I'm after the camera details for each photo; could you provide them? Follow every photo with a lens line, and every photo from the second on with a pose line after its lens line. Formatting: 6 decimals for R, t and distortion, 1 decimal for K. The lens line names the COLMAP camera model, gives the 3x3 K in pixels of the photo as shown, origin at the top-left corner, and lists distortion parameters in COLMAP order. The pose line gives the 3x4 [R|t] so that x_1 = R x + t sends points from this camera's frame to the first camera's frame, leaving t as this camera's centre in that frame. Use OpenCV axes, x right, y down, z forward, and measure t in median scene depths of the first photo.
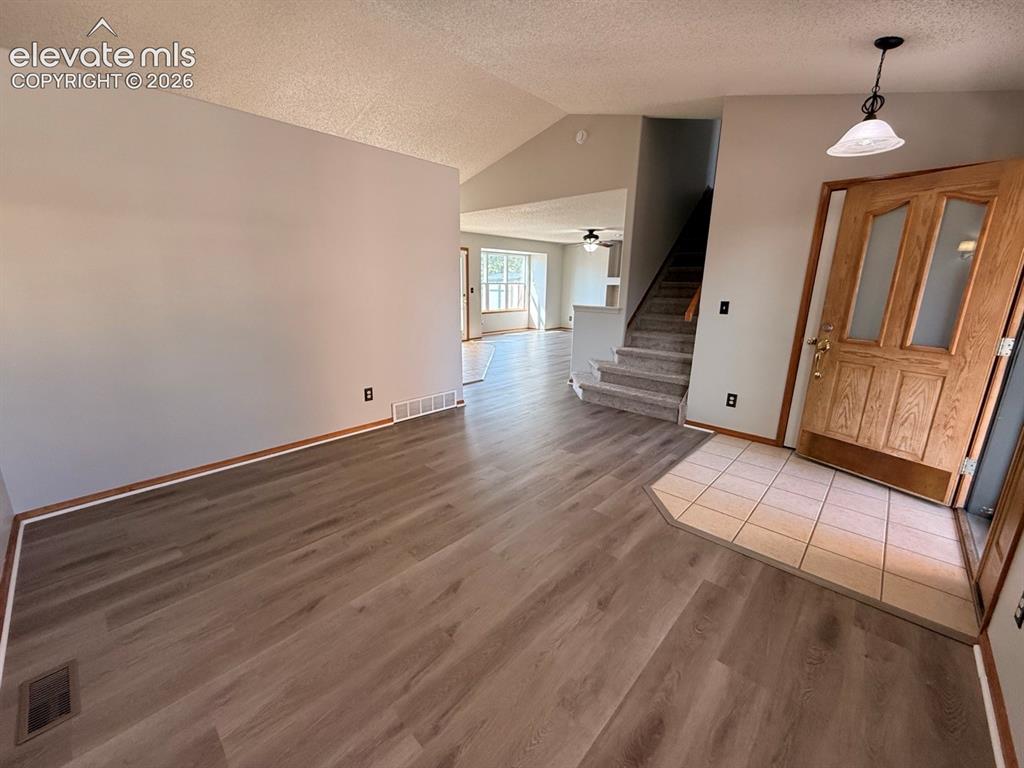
lens RADIAL K [[408.6, 0, 510.2], [0, 408.6, 390.4], [0, 0, 1]] dist [-0.000268, 0.000541]
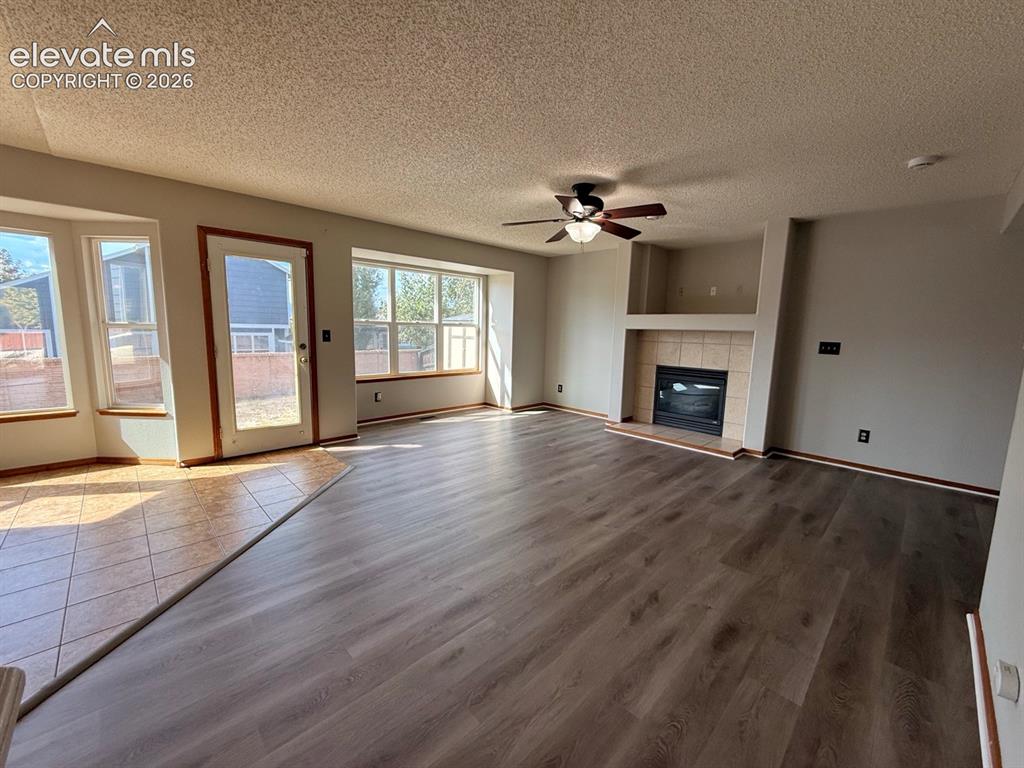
lens RADIAL K [[408.6, 0, 507.6], [0, 408.6, 383.4], [0, 0, 1]] dist [-0.000268, 0.000541]
pose [[0.998237, 0.020502, -0.055699, 0.110201], [-0.027502, 0.991396, -0.127975, -0.113273], [0.052596, 0.129281, 0.990212, 0.460698]]
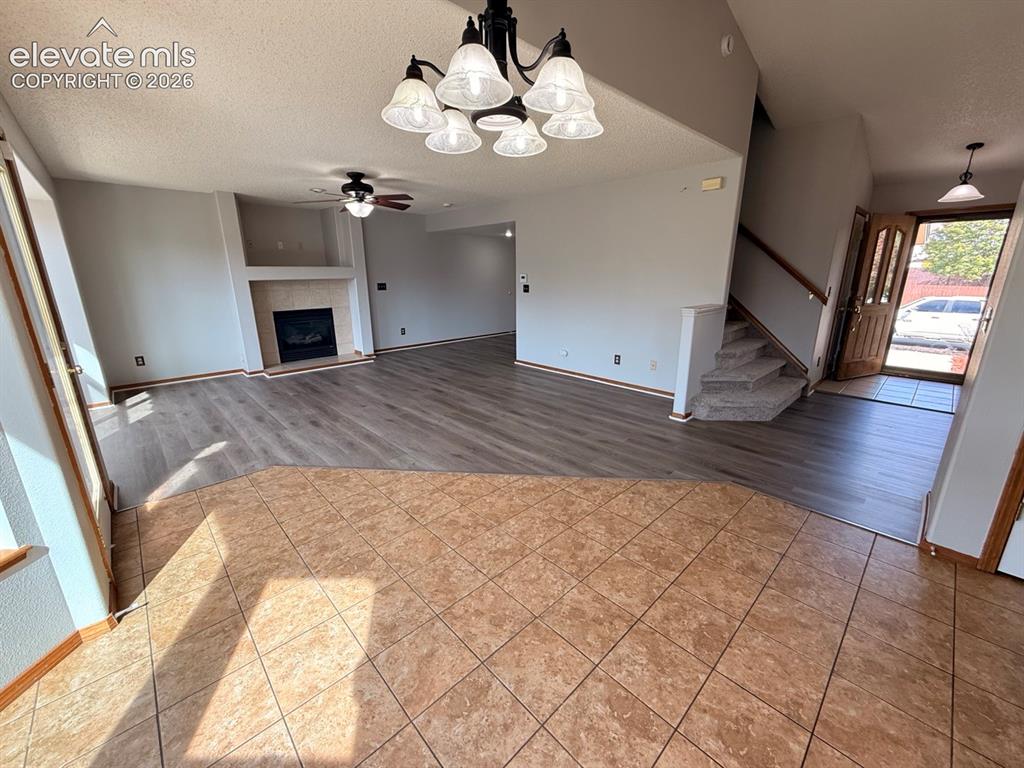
lens RADIAL K [[408.6, 0, 507.9], [0, 408.6, 385.1], [0, 0, 1]] dist [-0.000268, 0.000541]
pose [[0.067070, -0.278407, 0.958119, -0.259035], [0.265889, 0.930542, 0.251782, -0.162094], [-0.961668, 0.237866, 0.136437, 0.586300]]
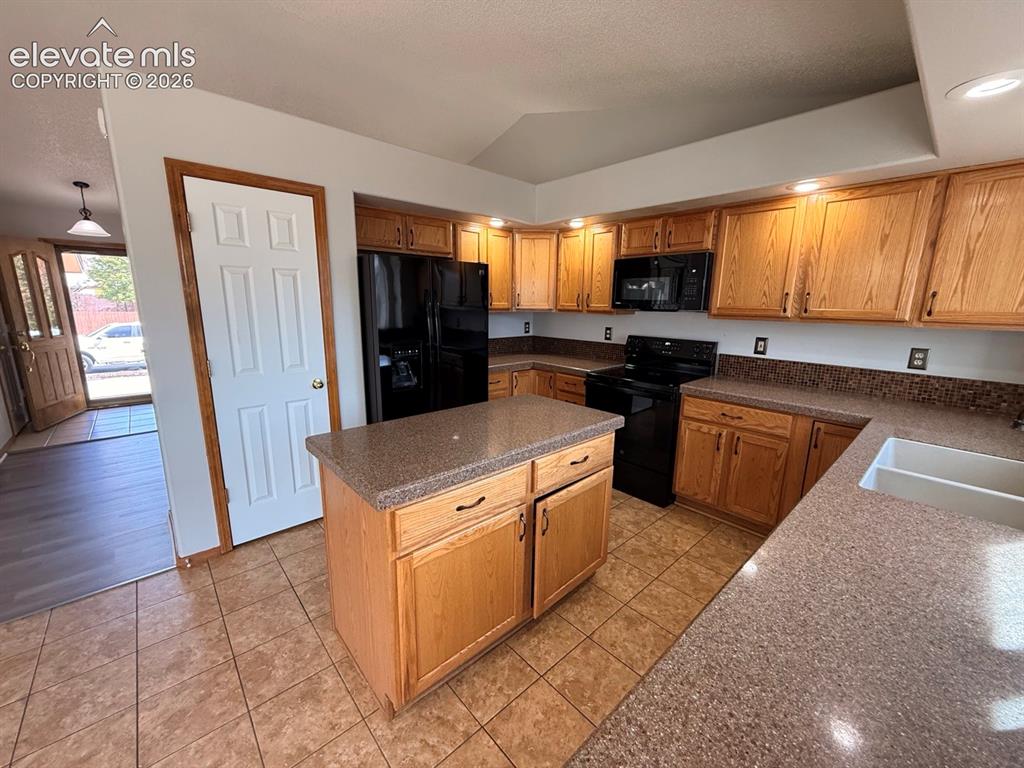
lens RADIAL K [[408.6, 0, 508.0], [0, 408.6, 383.9], [0, 0, 1]] dist [-0.000268, 0.000541]
pose [[-0.995596, -0.040332, 0.084624, -0.259262], [0.002021, 0.893275, 0.449506, -0.162700], [-0.093722, 0.447698, -0.889260, 0.569174]]
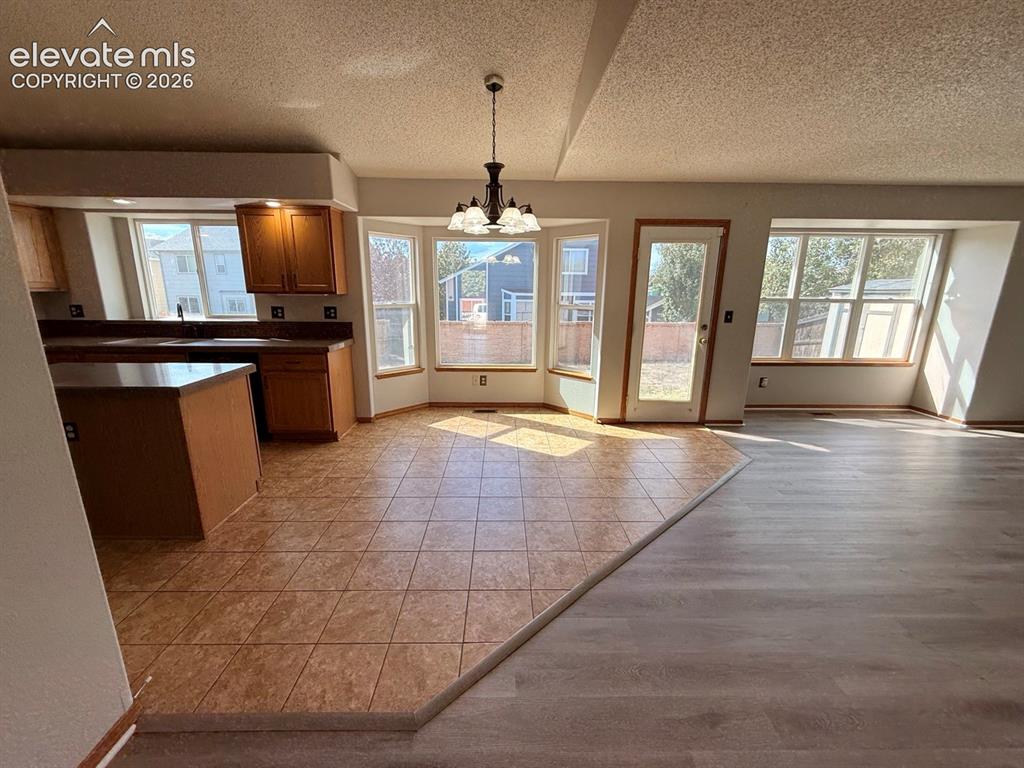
lens RADIAL K [[408.6, 0, 508.3], [0, 408.6, 382.9], [0, 0, 1]] dist [-0.000268, 0.000541]
pose [[0.690763, 0.161014, -0.704926, 0.053254], [-0.190071, 0.981041, 0.037830, -0.118609], [0.697653, 0.107855, 0.708271, 0.429878]]
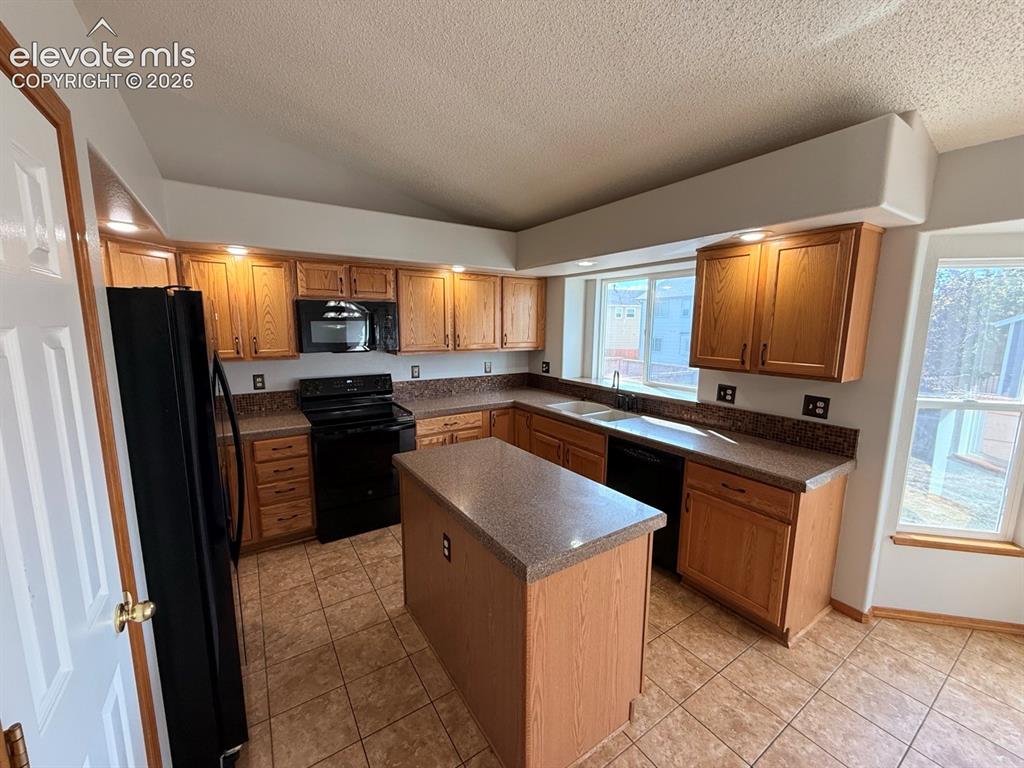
lens RADIAL K [[408.6, 0, 507.6], [0, 408.6, 383.3], [0, 0, 1]] dist [-0.000268, 0.000541]
pose [[-0.239916, 0.130820, -0.961939, -0.080723], [-0.260002, 0.946021, 0.193502, -0.146296], [0.935328, 0.296530, -0.192952, 0.458270]]
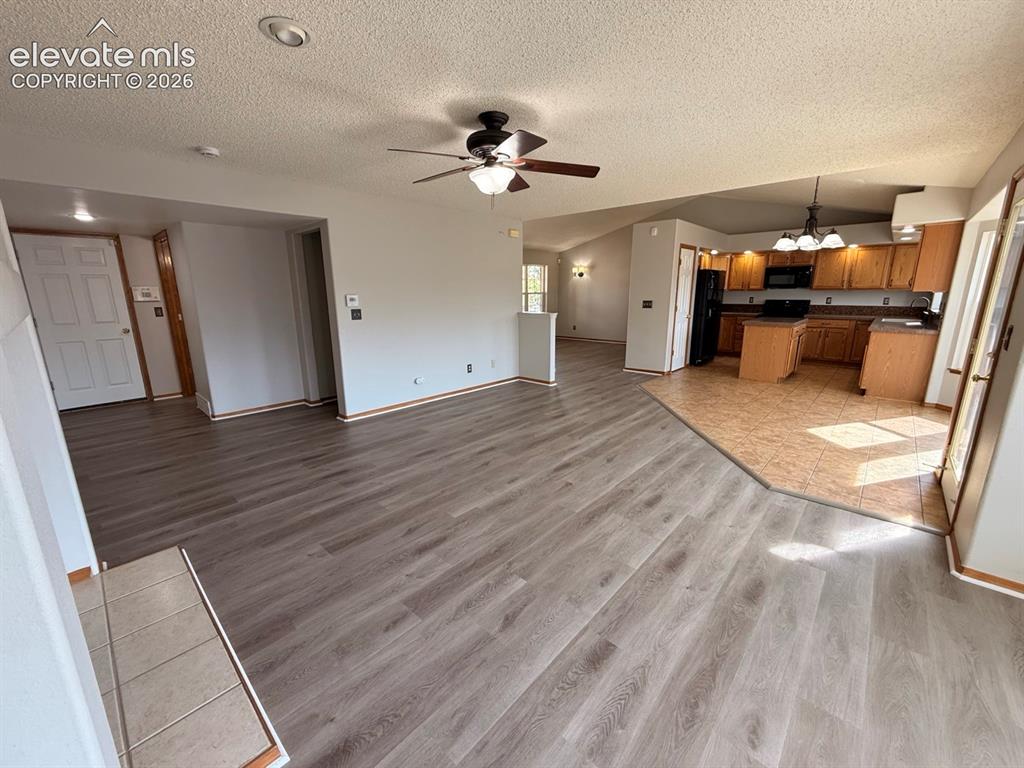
lens RADIAL K [[408.6, 0, 508.5], [0, 408.6, 385.7], [0, 0, 1]] dist [-0.000268, 0.000541]
pose [[-0.999993, -0.002130, -0.002929, 0.136321], [-0.003262, 0.881212, 0.472711, -0.262342], [0.001574, 0.472717, -0.881213, 0.976614]]
